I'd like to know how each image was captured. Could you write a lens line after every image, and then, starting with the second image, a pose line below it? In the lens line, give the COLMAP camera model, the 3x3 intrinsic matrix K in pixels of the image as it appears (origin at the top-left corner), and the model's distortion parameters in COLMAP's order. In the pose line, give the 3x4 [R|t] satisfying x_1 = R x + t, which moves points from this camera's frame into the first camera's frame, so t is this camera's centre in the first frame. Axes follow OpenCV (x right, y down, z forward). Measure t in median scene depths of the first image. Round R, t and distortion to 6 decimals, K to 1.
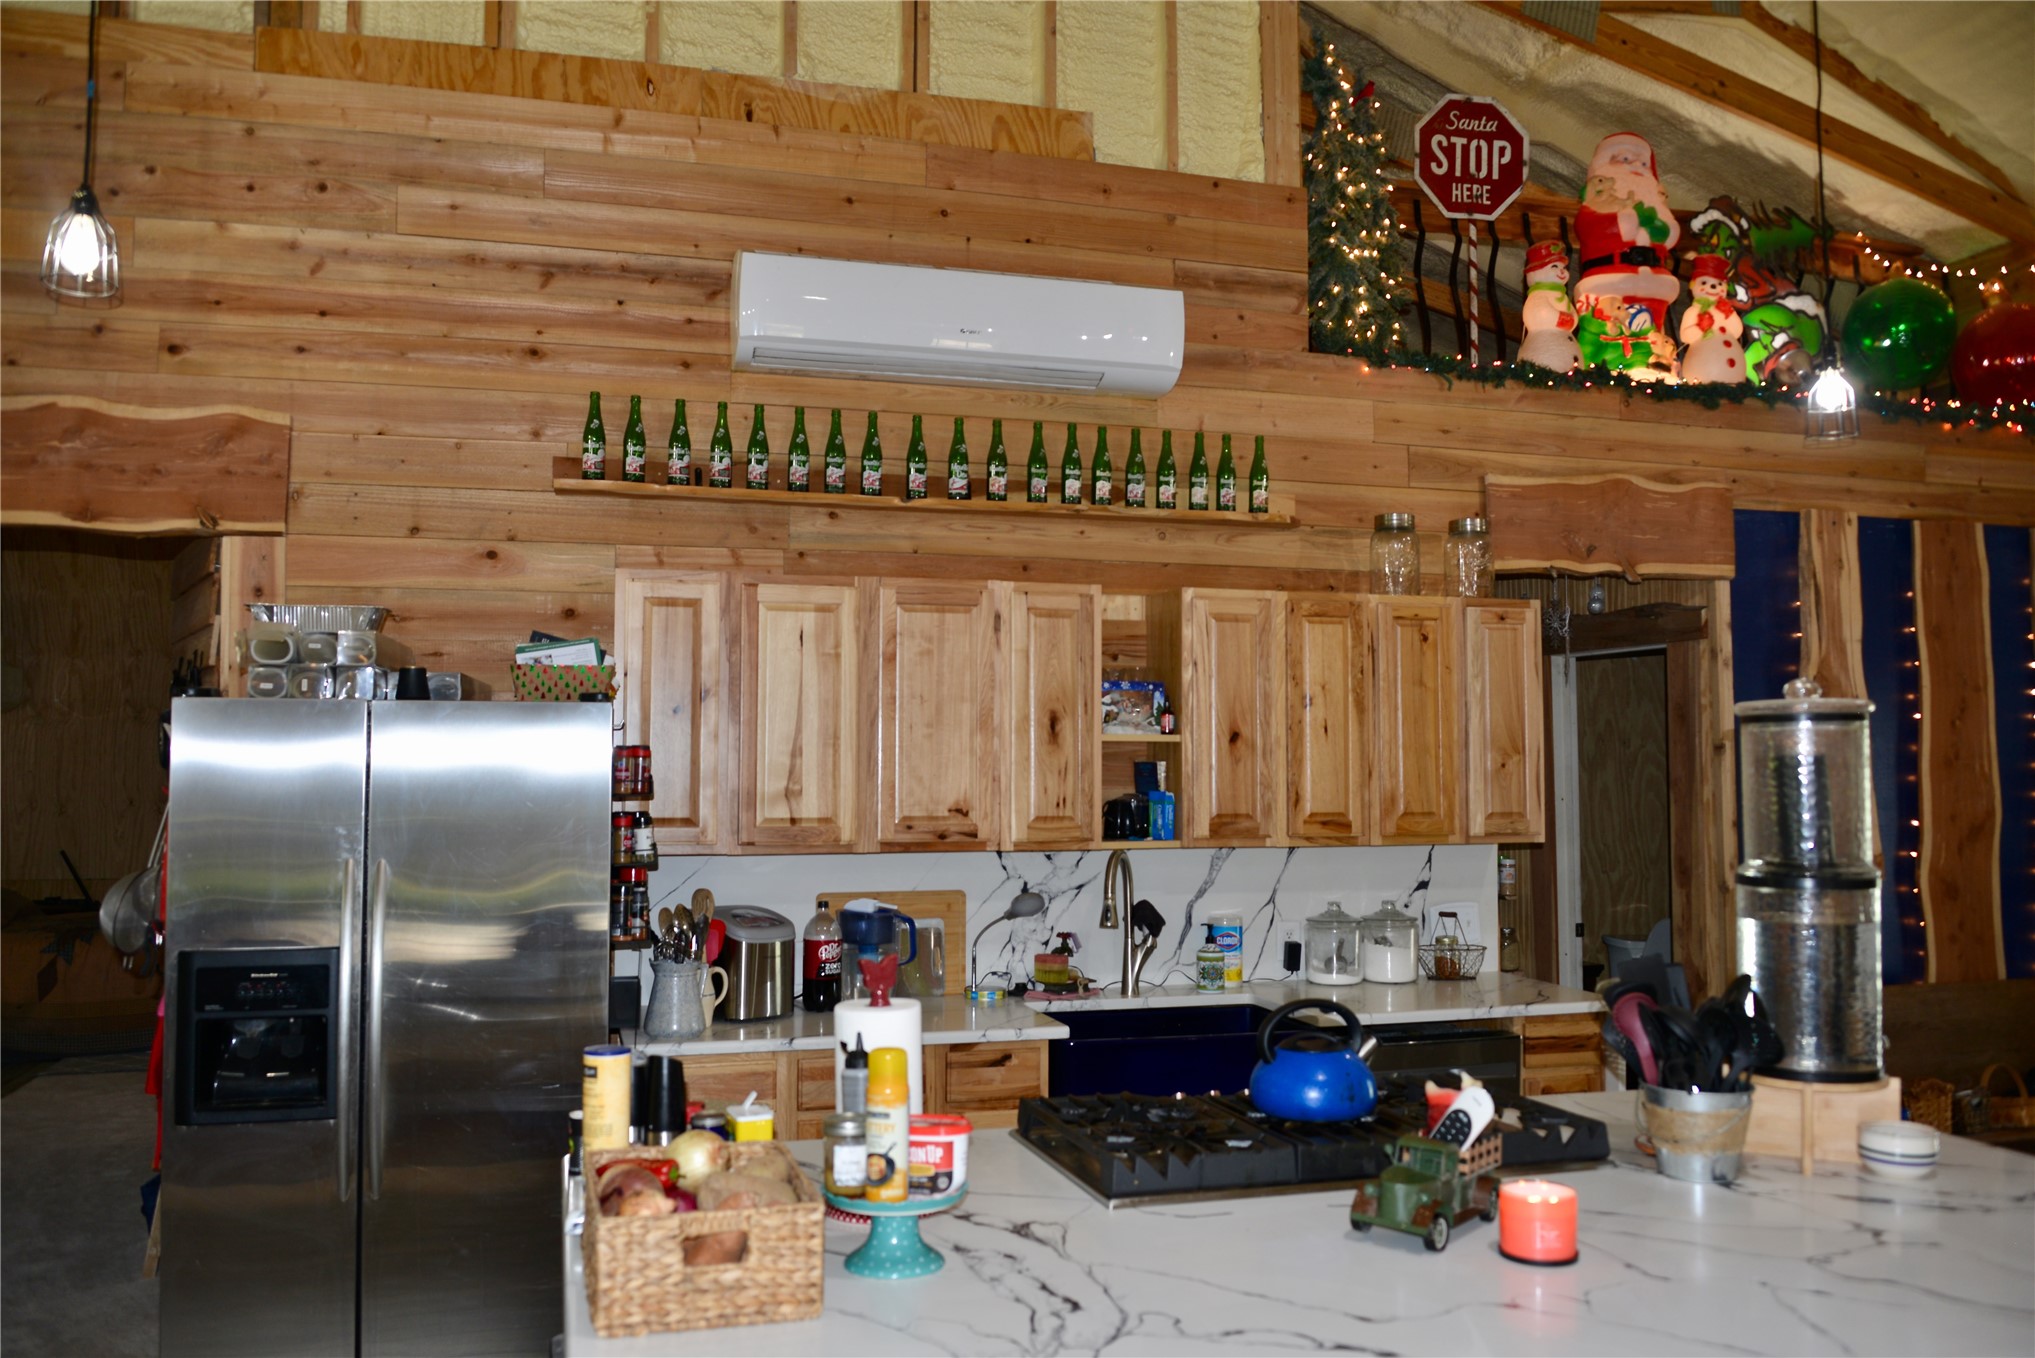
lens RADIAL K [[1616.9, 0, 1014.5], [0, 1616.9, 670.1], [0, 0, 1]] dist [-0.025621, -0.011540]
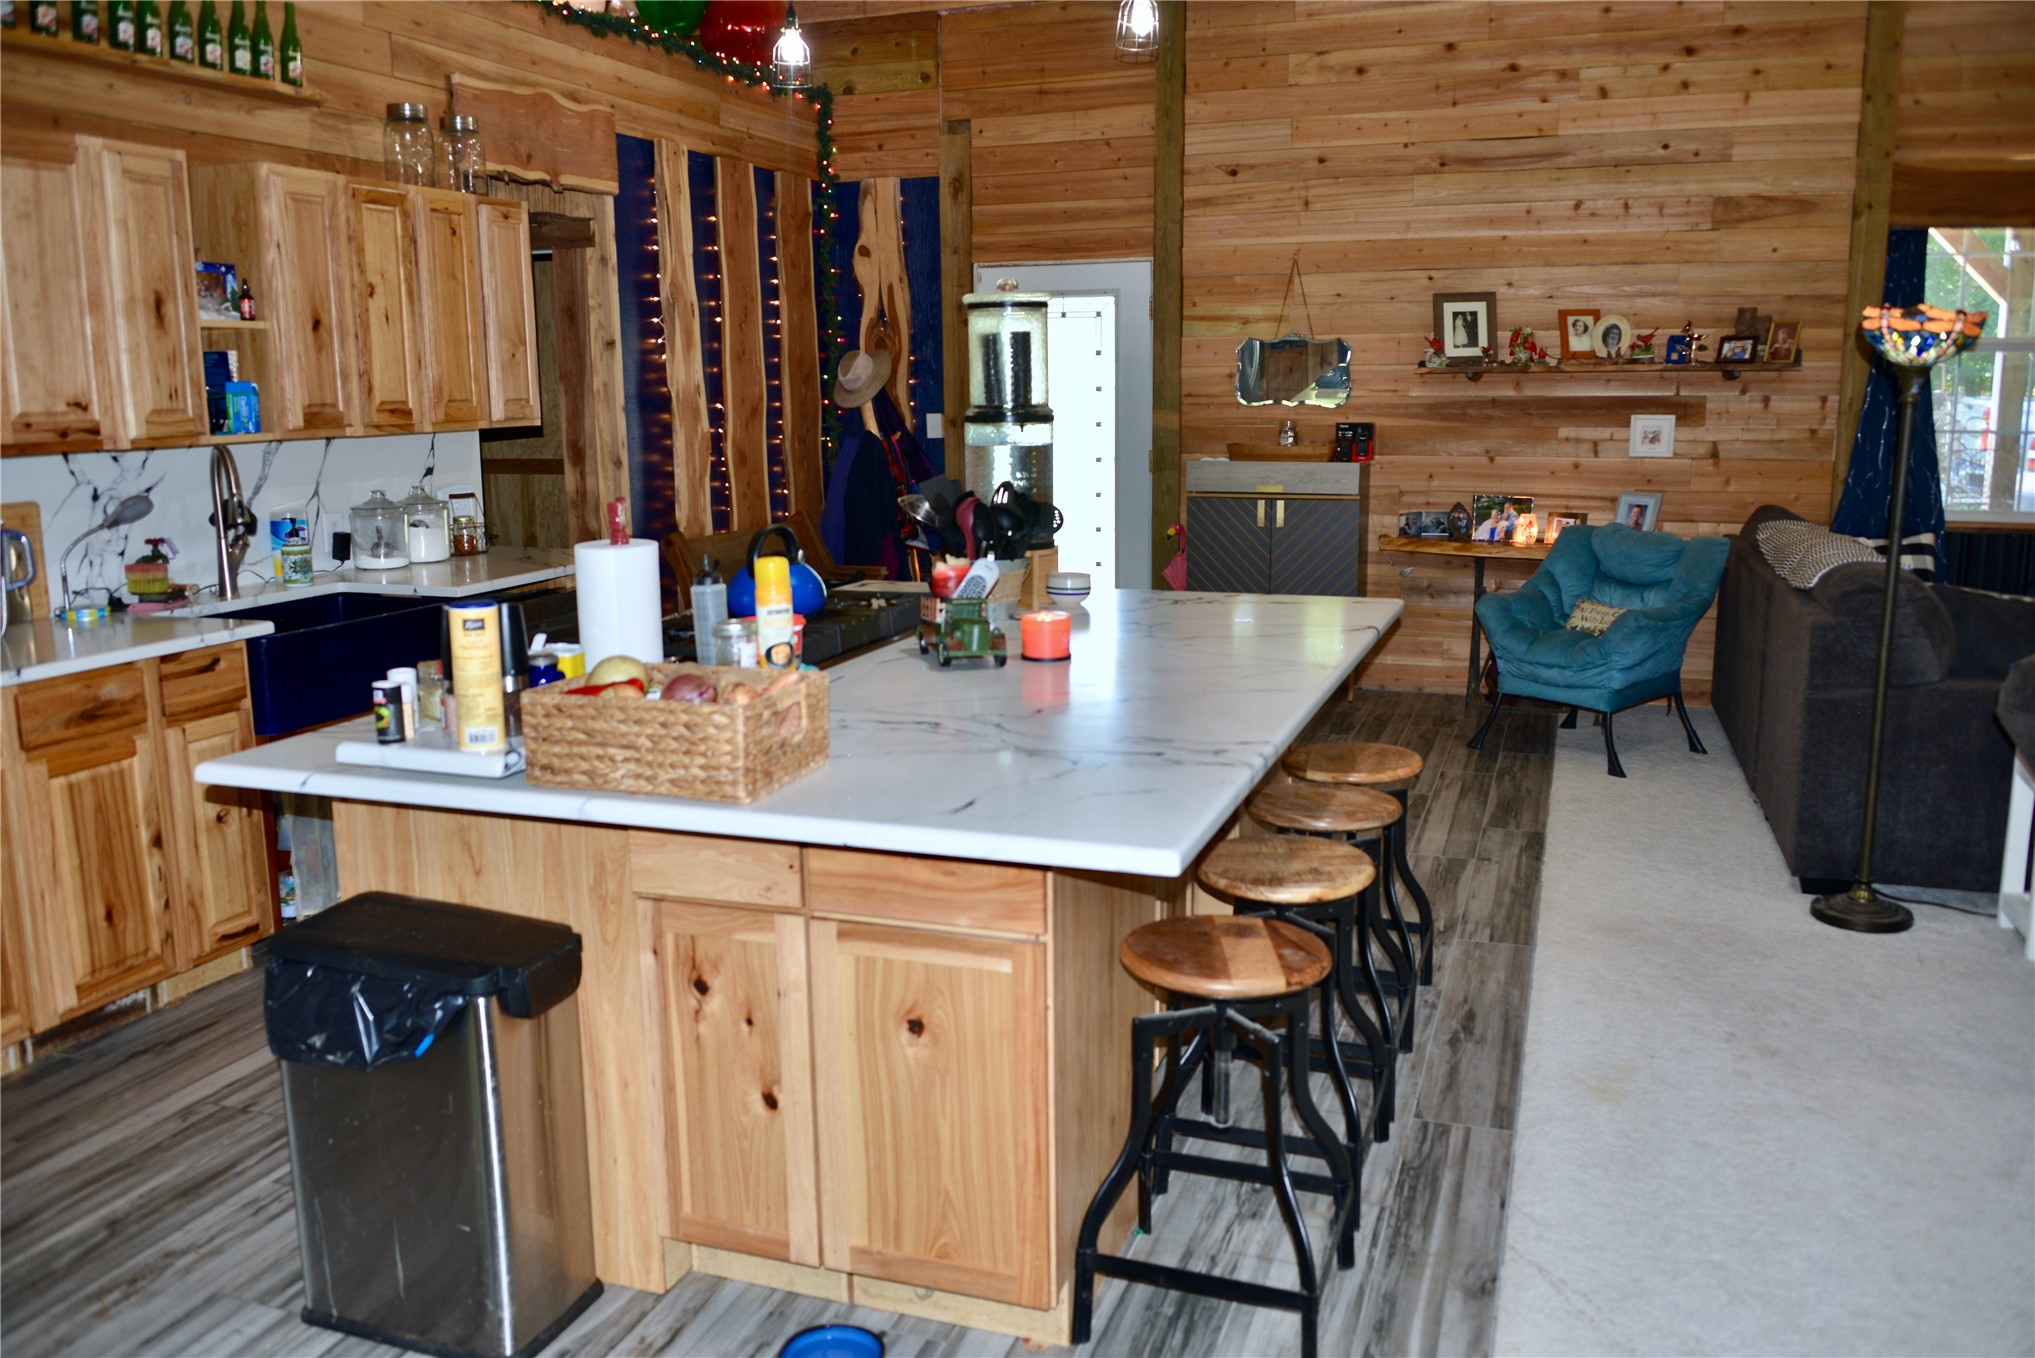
lens RADIAL K [[1616.9, 0, 1001.5], [0, 1616.9, 665.3], [0, 0, 1]] dist [-0.025621, -0.011540]
pose [[0.588839, -0.150658, 0.794085, -0.424091], [-0.033332, 0.977112, 0.210099, 0.024916], [-0.807563, -0.150183, 0.570340, 0.077768]]
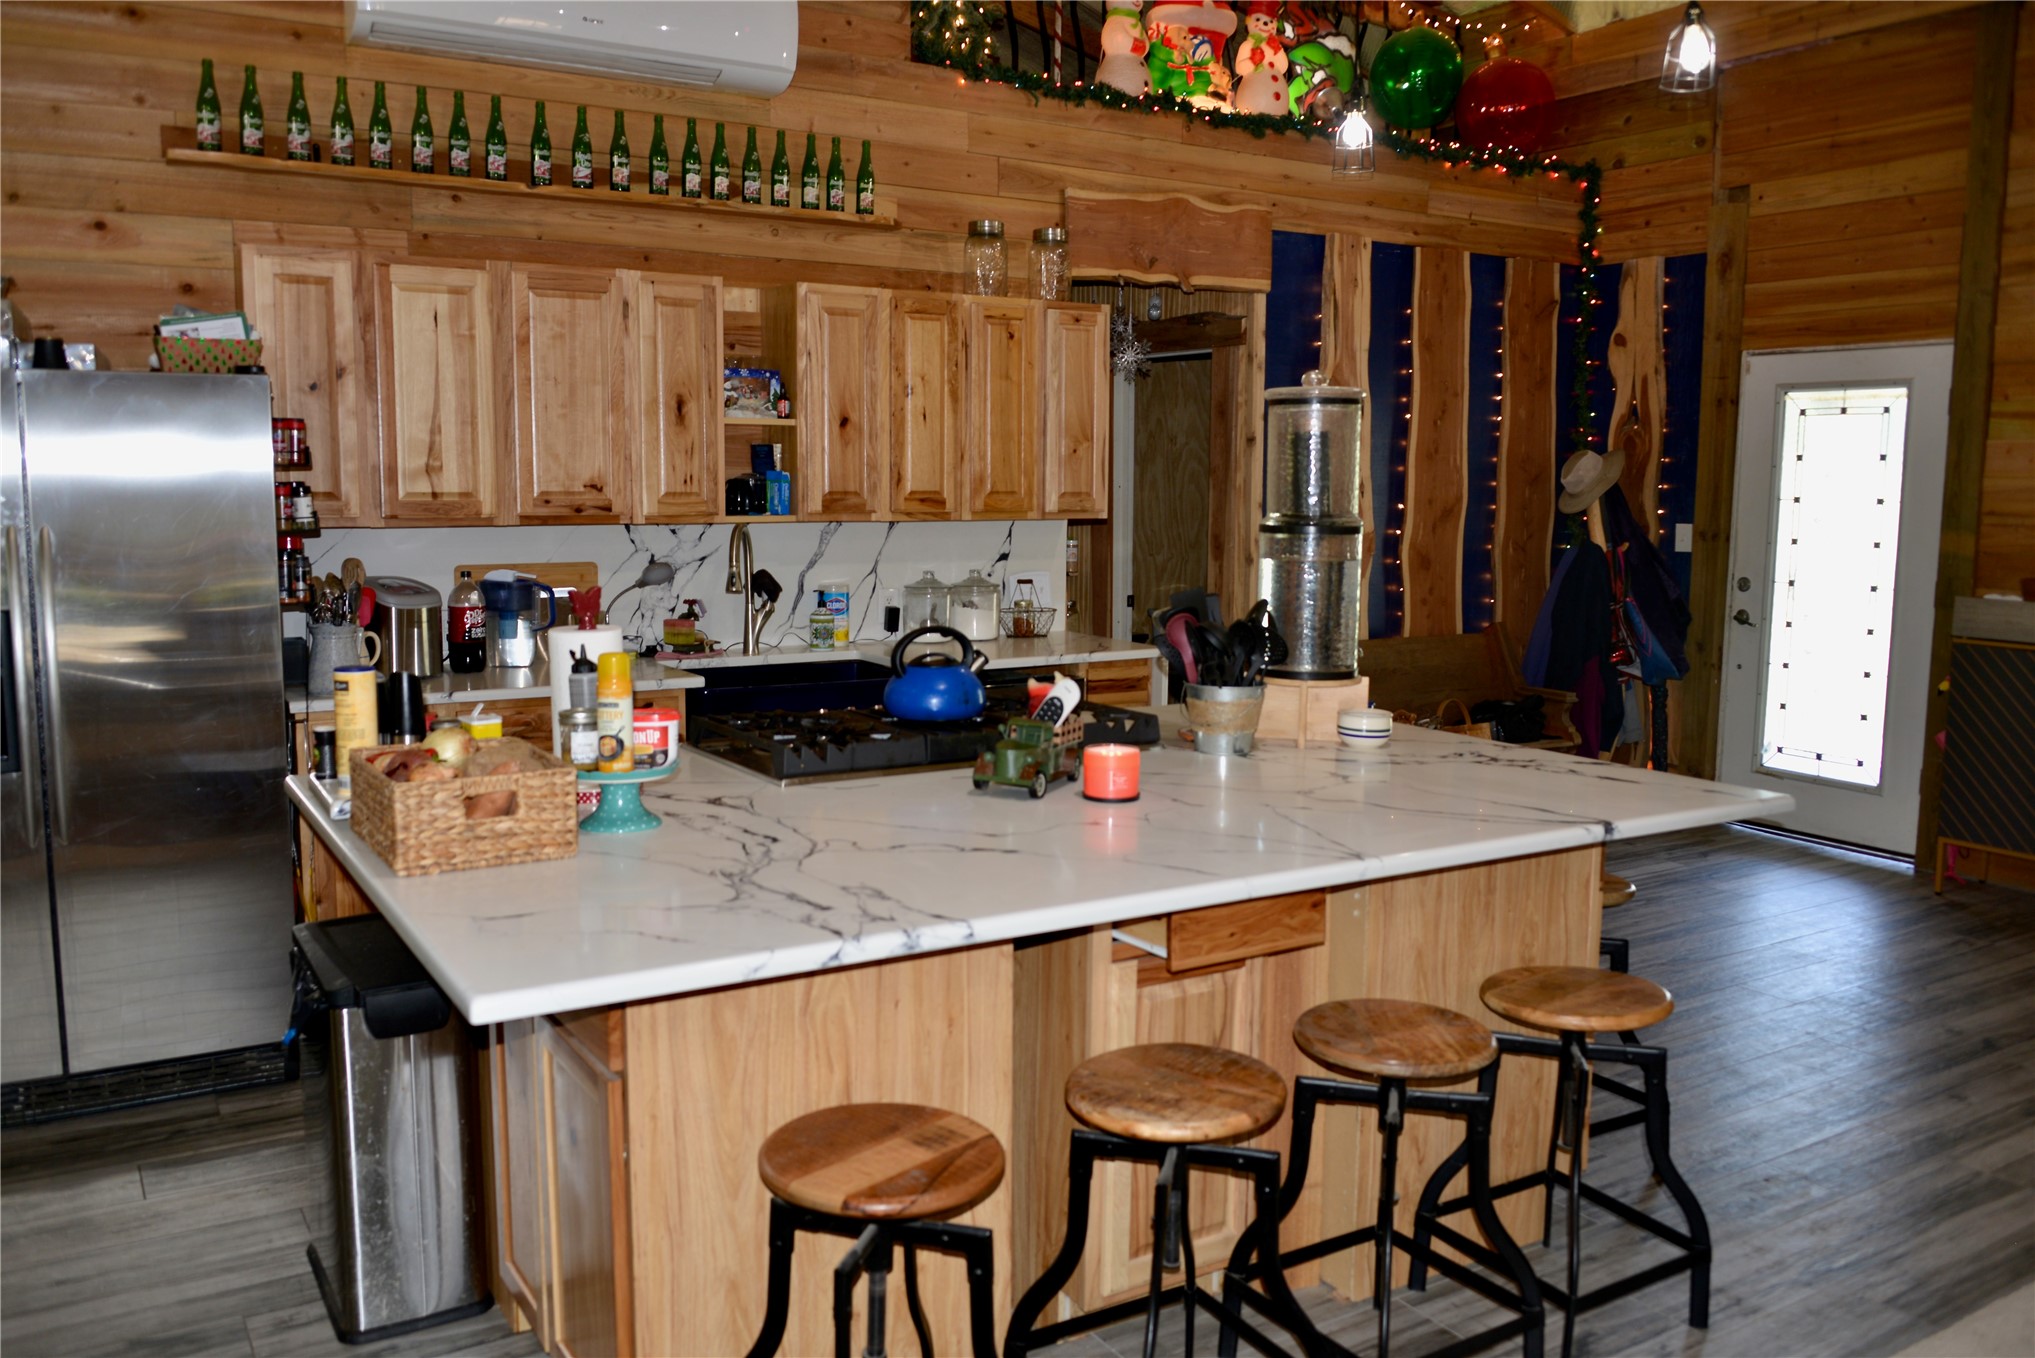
lens RADIAL K [[1616.9, 0, 1013.3], [0, 1616.9, 674.6], [0, 0, 1]] dist [-0.025621, -0.011540]
pose [[0.964082, -0.027348, 0.264194, -0.049579], [-0.021235, 0.983565, 0.179303, 0.010776], [-0.264756, -0.178473, 0.947656, -0.111783]]
